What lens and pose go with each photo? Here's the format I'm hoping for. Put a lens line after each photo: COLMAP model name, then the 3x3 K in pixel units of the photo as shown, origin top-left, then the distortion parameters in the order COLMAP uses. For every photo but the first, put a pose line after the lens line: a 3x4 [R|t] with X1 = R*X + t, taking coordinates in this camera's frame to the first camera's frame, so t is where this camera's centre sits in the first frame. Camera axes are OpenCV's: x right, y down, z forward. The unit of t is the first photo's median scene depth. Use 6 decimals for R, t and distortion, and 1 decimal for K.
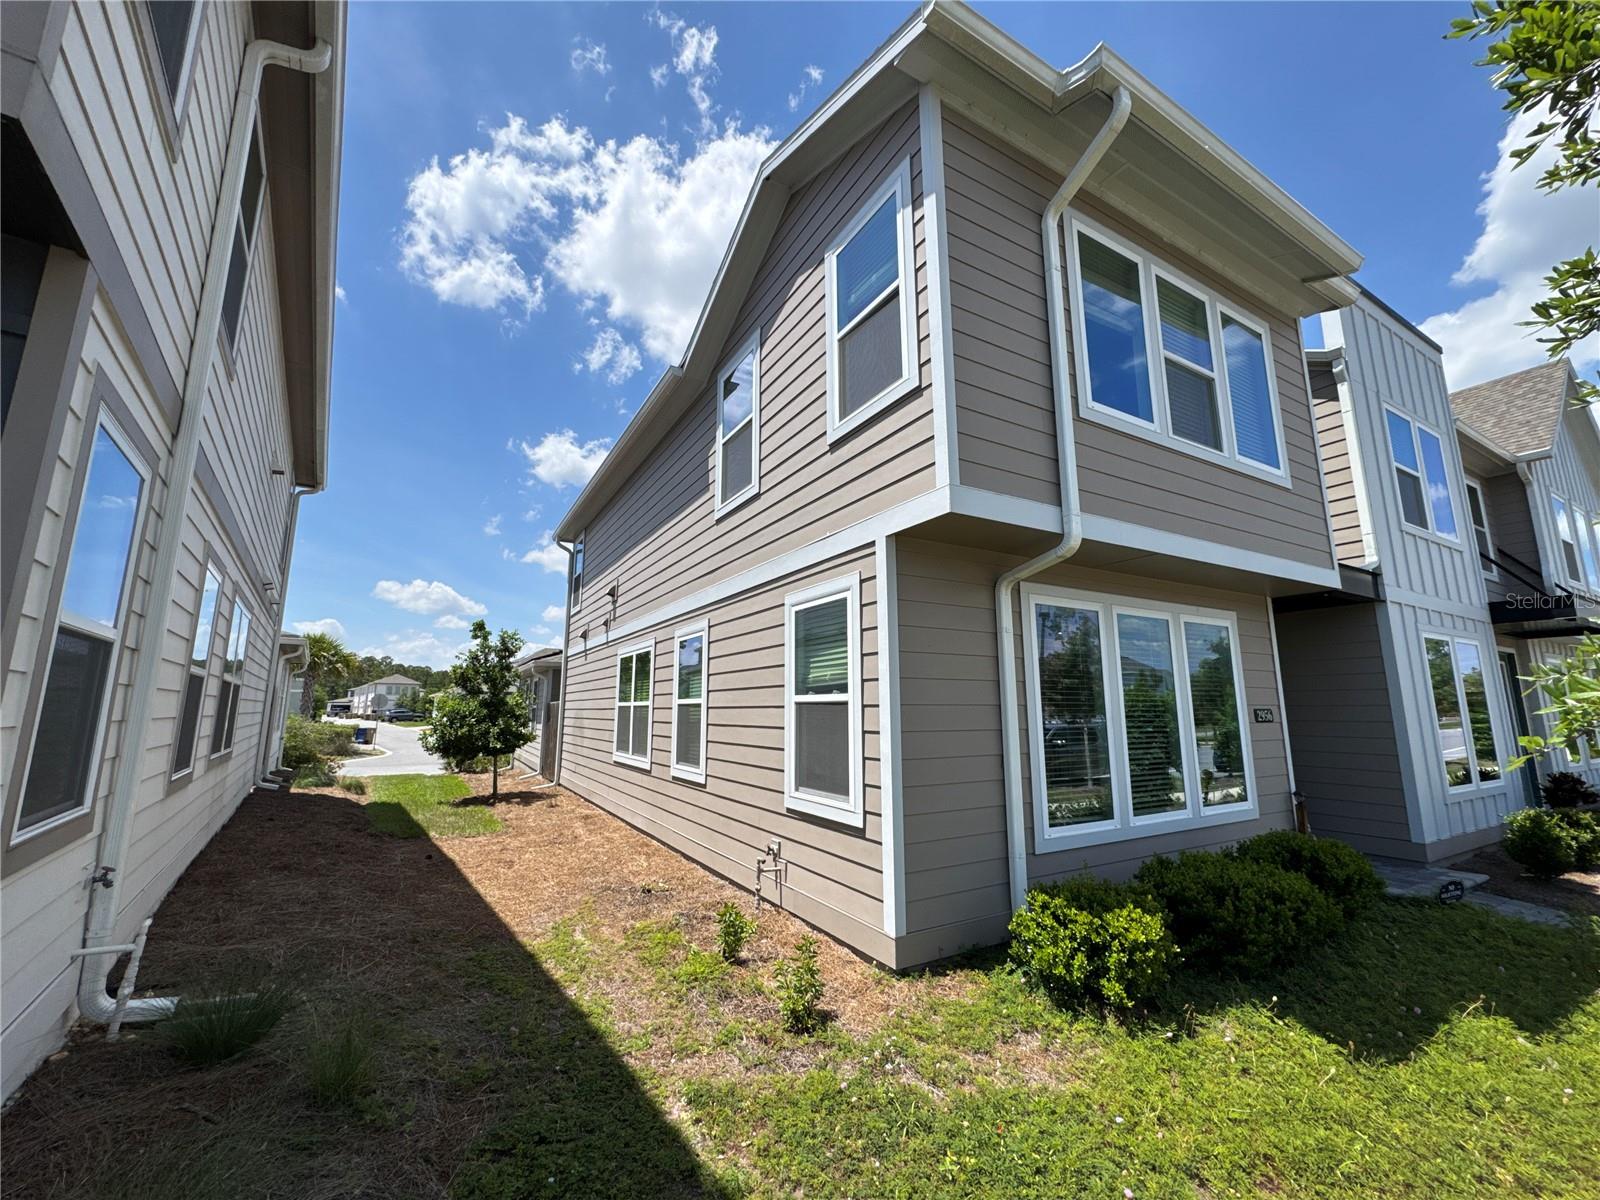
lens RADIAL K [[633.2, 0, 800.0], [0, 633.2, 600.0], [0, 0, 1]] dist [-0.022085, -0.000055]
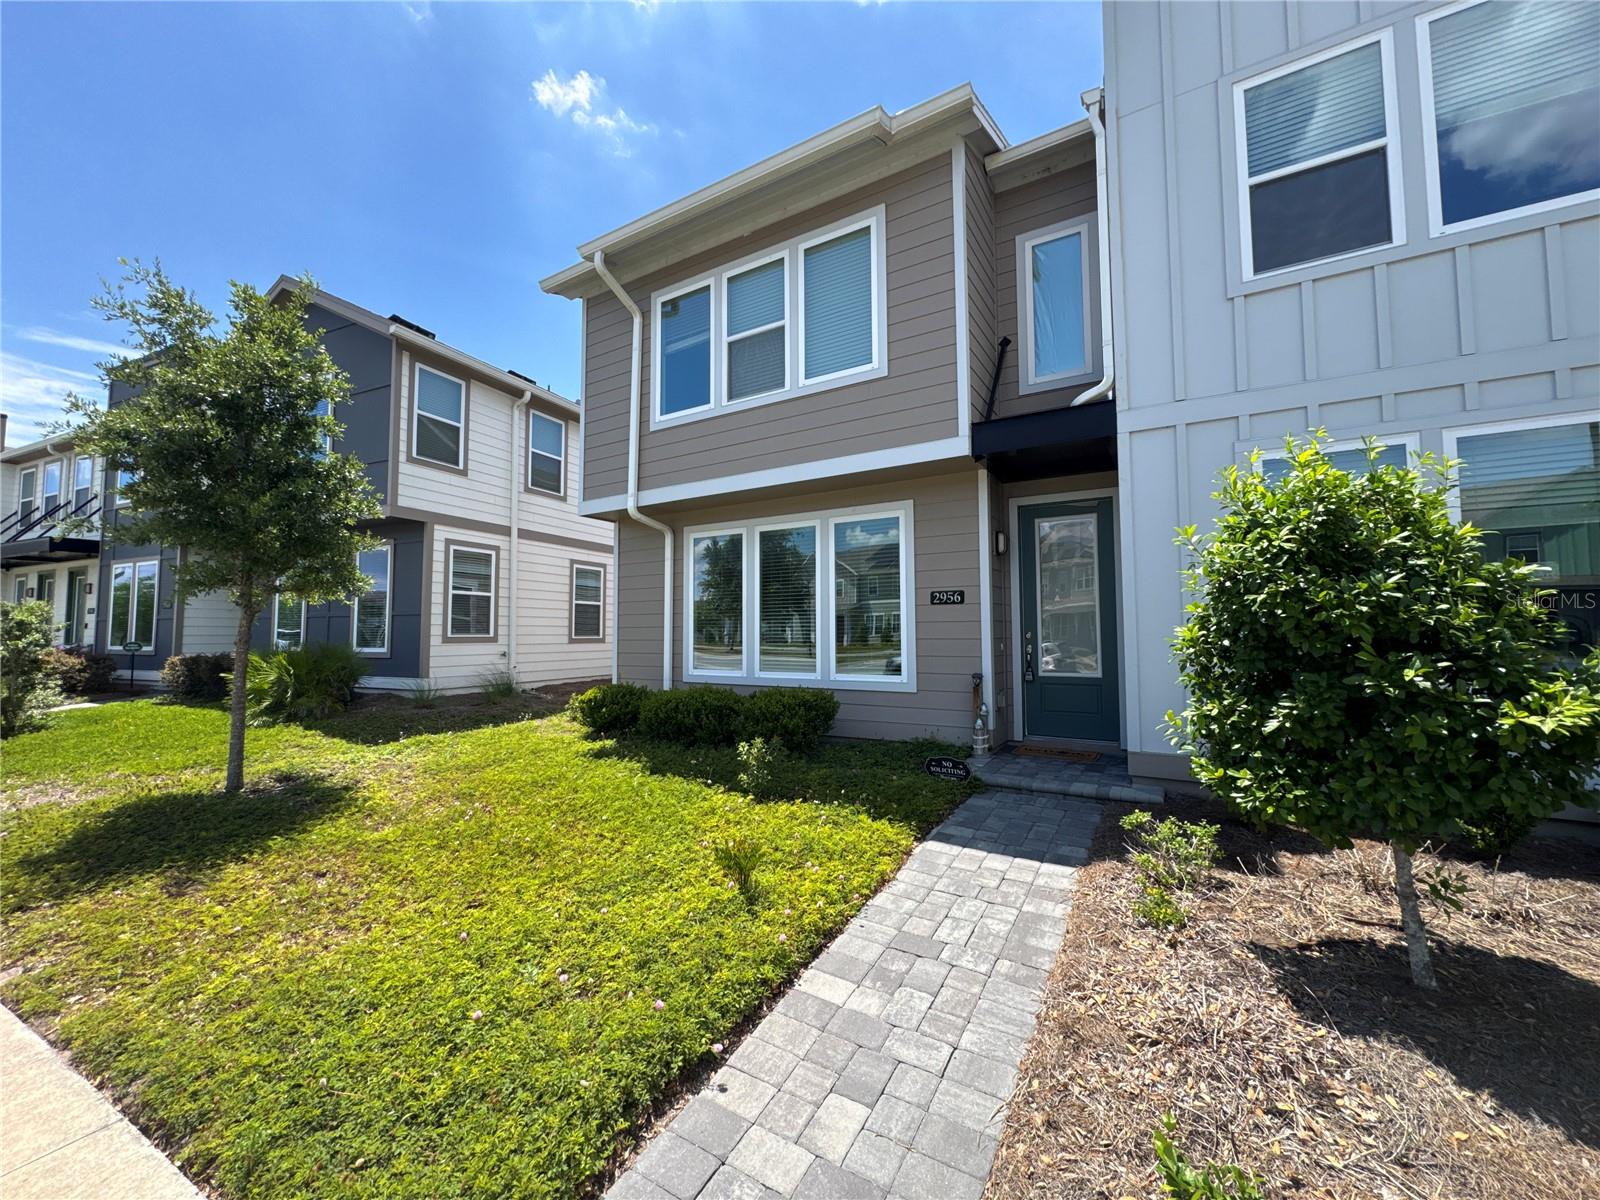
lens RADIAL K [[625.7, 0, 800.0], [0, 625.7, 600.0], [0, 0, 1]] dist [-0.001197, -0.000166]
pose [[0.496042, -0.051465, -0.866772, 1.738992], [0.147470, 0.988733, 0.025688, 0.151606], [0.855684, -0.140566, 0.498042, 0.350889]]
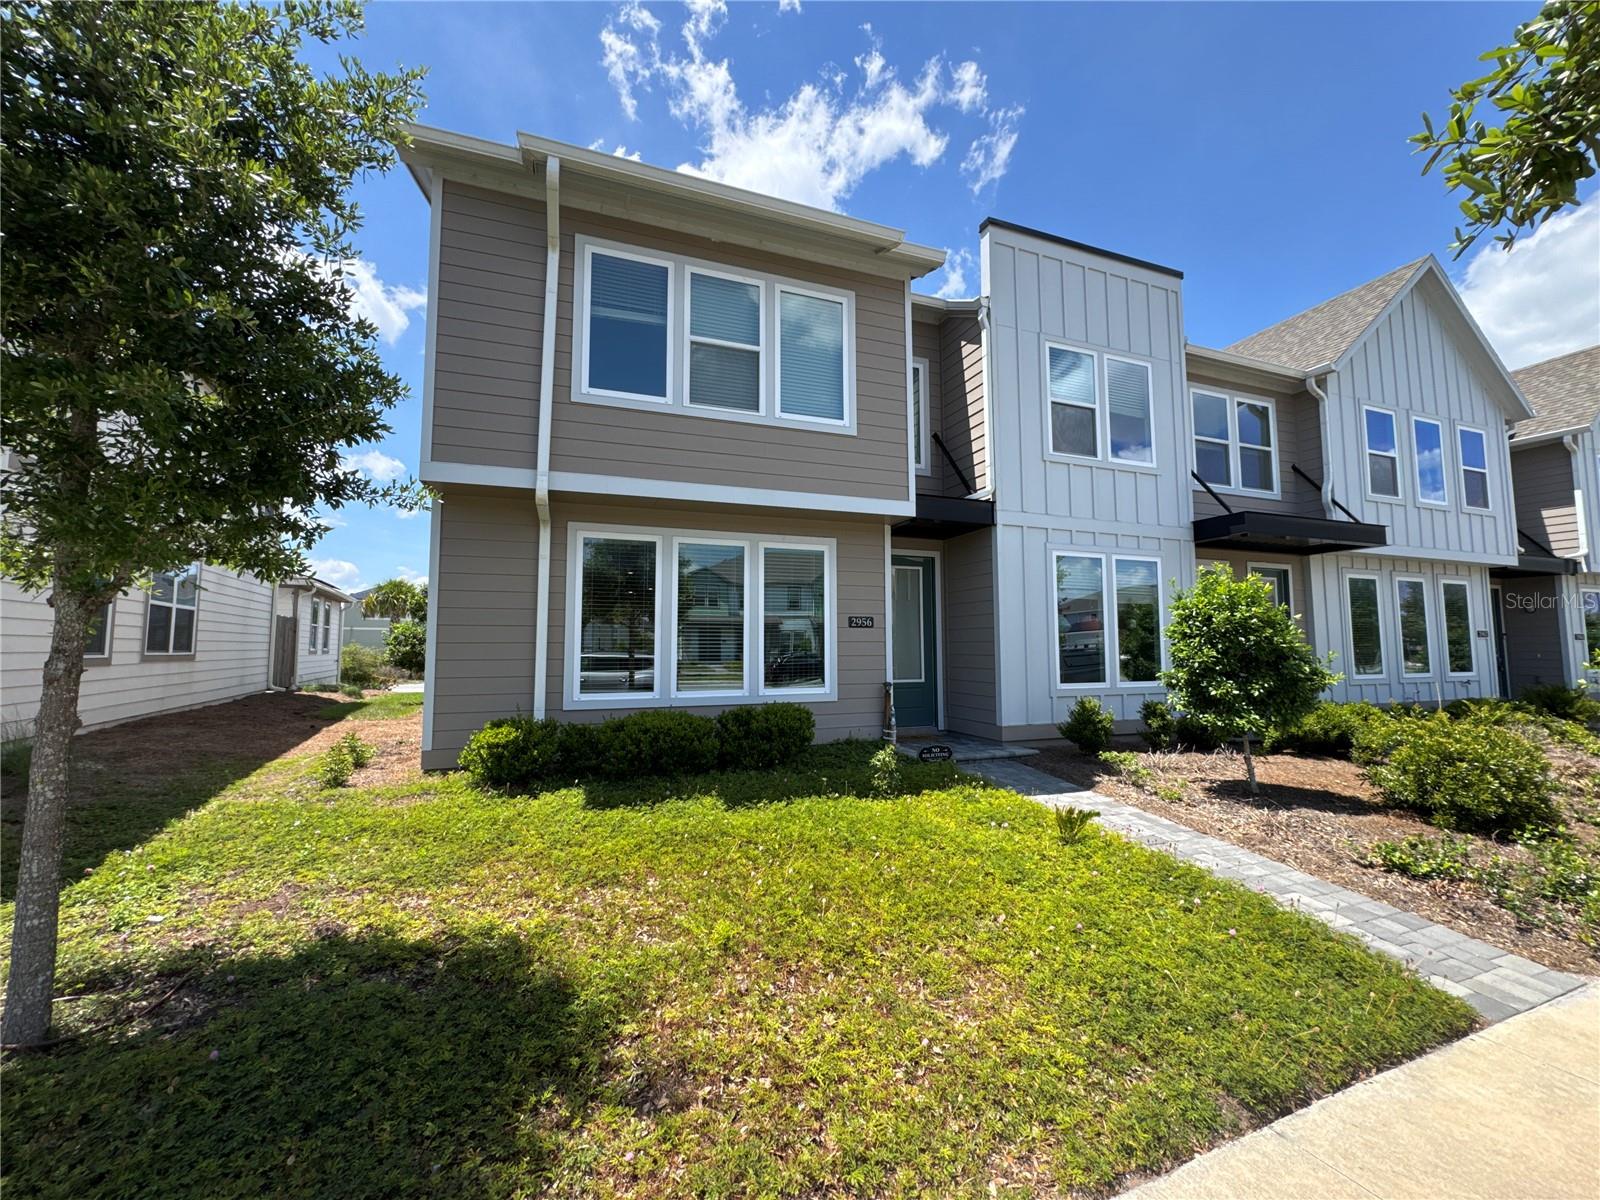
lens RADIAL K [[625.7, 0, 800.0], [0, 625.7, 600.0], [0, 0, 1]] dist [-0.001197, -0.000166]
pose [[0.987452, -0.015645, -0.157145, 0.950998], [0.030079, 0.995497, 0.089896, 0.032200], [0.155030, -0.093494, 0.983476, -0.272170]]
